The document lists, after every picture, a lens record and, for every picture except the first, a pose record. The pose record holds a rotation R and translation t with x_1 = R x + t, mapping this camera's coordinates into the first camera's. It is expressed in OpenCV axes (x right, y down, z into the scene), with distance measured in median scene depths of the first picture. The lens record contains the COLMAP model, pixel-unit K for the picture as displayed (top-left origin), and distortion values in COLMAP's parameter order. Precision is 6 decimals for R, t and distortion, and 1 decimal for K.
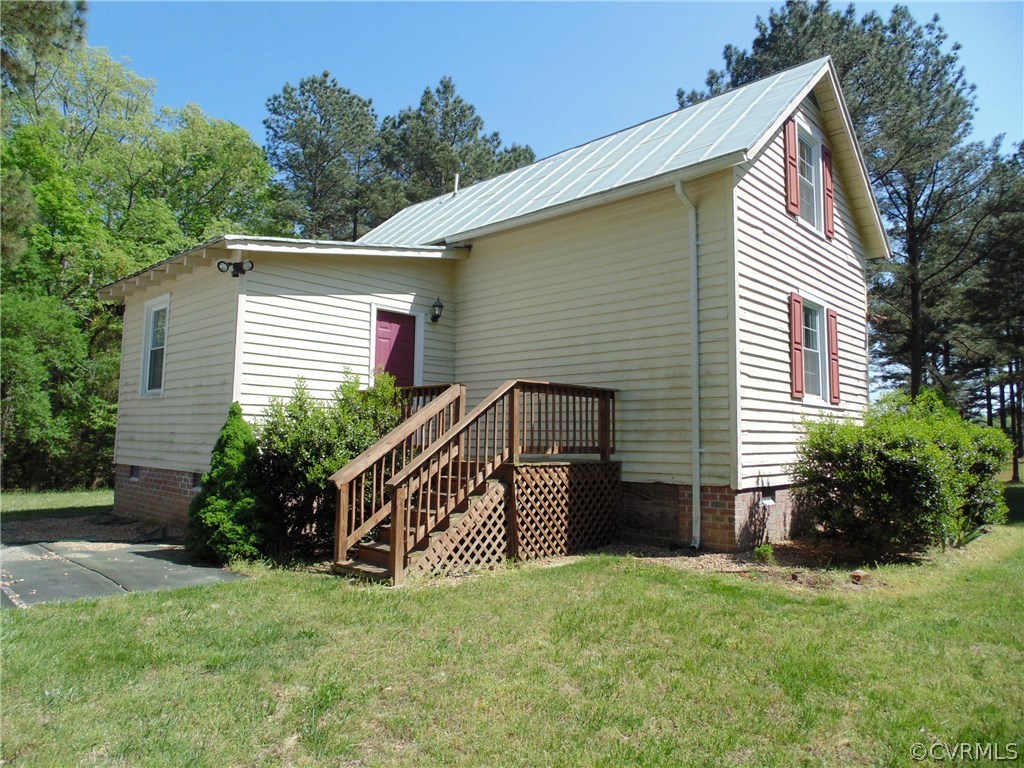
lens RADIAL K [[682.7, 0, 511.8], [0, 682.7, 380.8], [0, 0, 1]] dist [-0.001395, -0.000050]
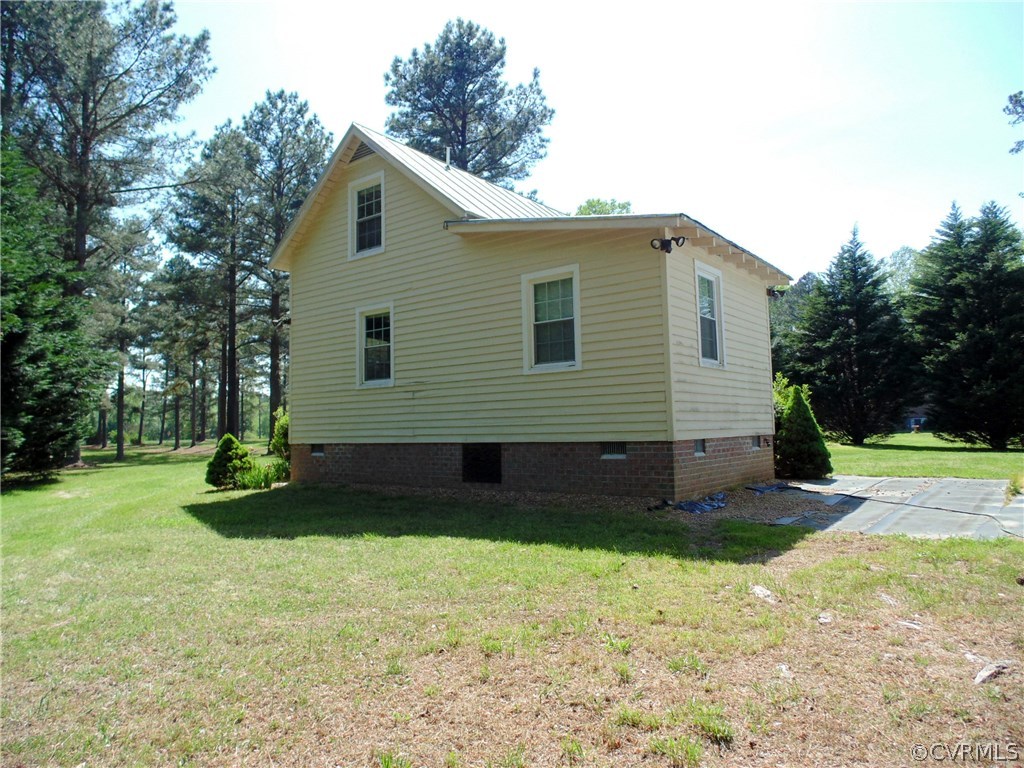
lens RADIAL K [[682.7, 0, 511.8], [0, 682.7, 383.0], [0, 0, 1]] dist [-0.001395, -0.000050]
pose [[-0.098691, 0.053505, 0.993679, -1.503772], [-0.061773, 0.996298, -0.059781, 0.125960], [-0.993199, -0.067282, -0.095021, 1.408062]]
